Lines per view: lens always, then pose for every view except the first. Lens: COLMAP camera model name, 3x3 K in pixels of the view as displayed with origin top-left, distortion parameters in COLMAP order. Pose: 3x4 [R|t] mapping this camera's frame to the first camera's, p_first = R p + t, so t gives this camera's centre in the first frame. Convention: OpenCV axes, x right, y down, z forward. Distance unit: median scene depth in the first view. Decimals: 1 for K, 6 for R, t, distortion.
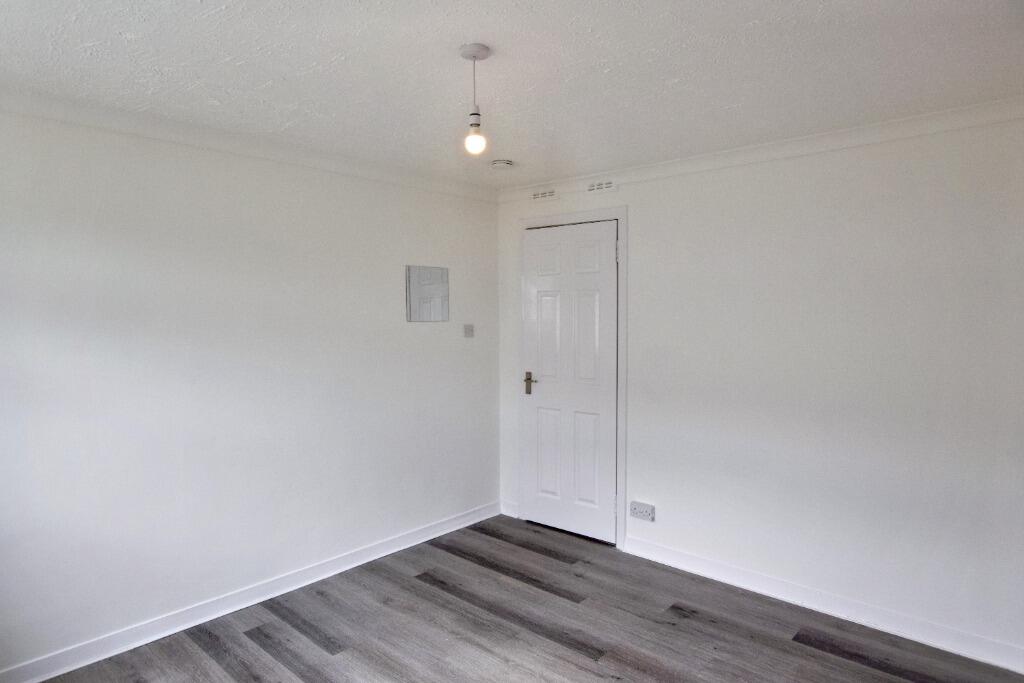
lens RADIAL K [[618.3, 0, 505.6], [0, 618.3, 336.5], [0, 0, 1]] dist [0.020121, -0.003225]
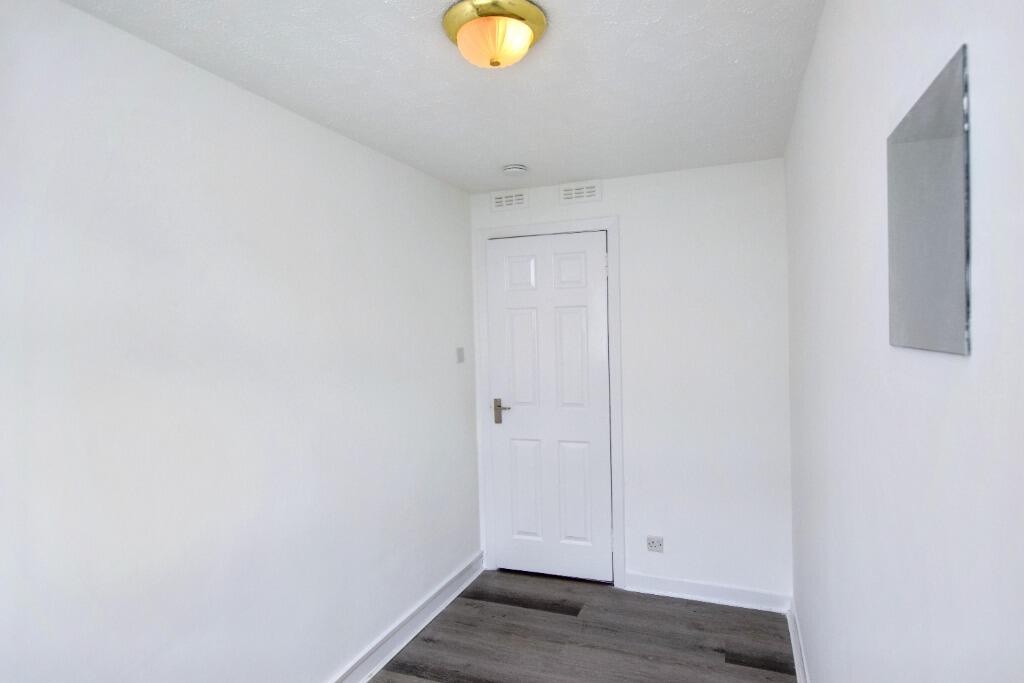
lens RADIAL K [[583.9, 0, 518.5], [0, 583.9, 338.3], [0, 0, 1]] dist [0.007639, 0.000456]
pose [[0.921440, -0.013633, 0.388281, -0.273600], [0.022819, 0.999558, -0.019057, -0.012794], [-0.387850, 0.026420, 0.921344, 0.236124]]
